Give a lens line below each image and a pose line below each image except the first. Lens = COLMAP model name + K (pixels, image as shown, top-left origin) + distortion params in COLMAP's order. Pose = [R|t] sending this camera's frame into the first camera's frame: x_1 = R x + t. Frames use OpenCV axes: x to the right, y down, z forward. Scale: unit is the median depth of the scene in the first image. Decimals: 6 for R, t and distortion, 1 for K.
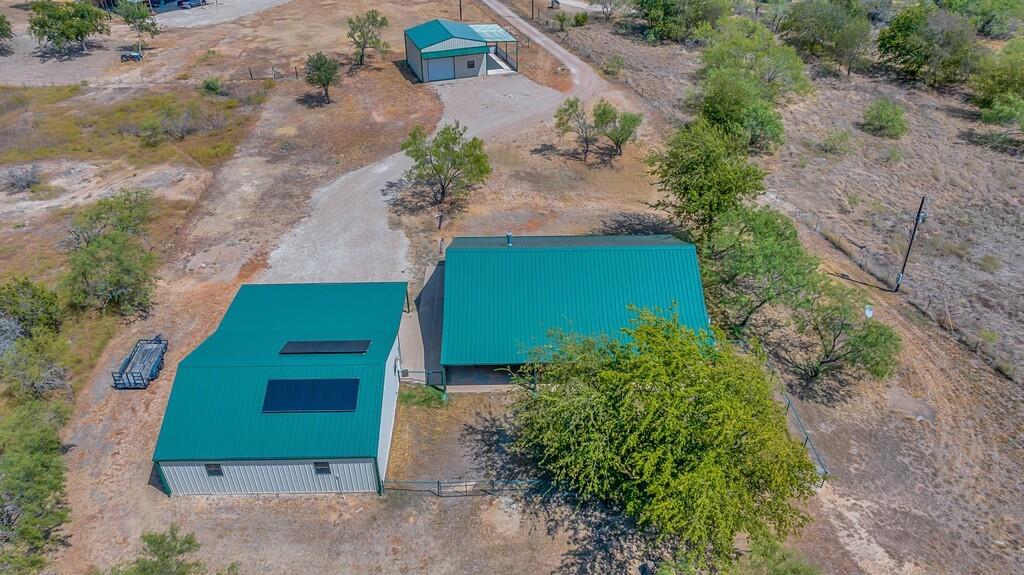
lens RADIAL K [[722.5, 0, 512.0], [0, 722.5, 287.5], [0, 0, 1]] dist [-0.018058, 0.002801]
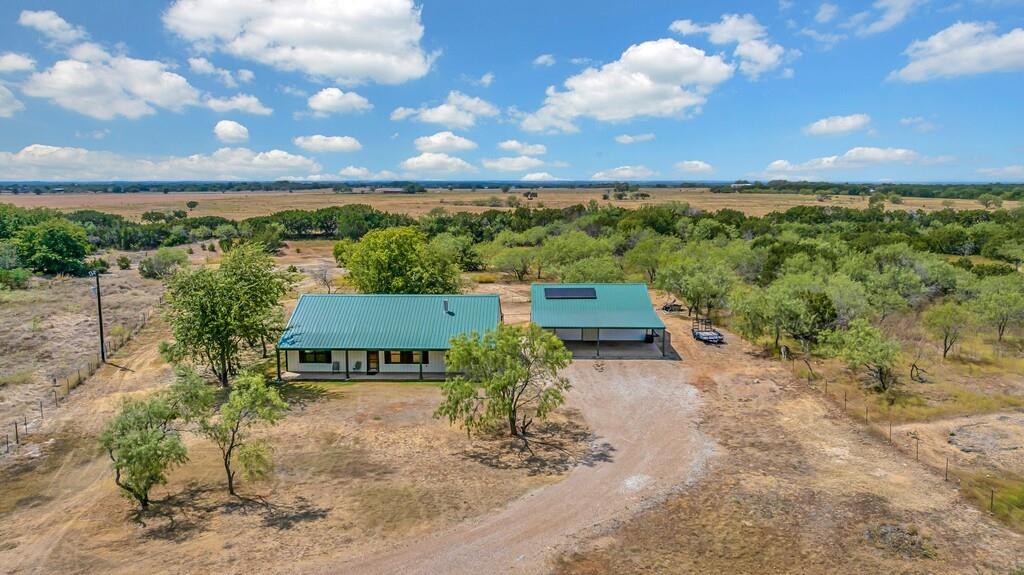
lens RADIAL K [[722.5, 0, 512.0], [0, 722.5, 287.5], [0, 0, 1]] dist [-0.018058, 0.002801]
pose [[-0.999215, -0.011310, 0.037966, -0.108449], [0.017619, 0.731507, 0.681606, -0.619290], [-0.035481, 0.681740, -0.730734, 1.280558]]
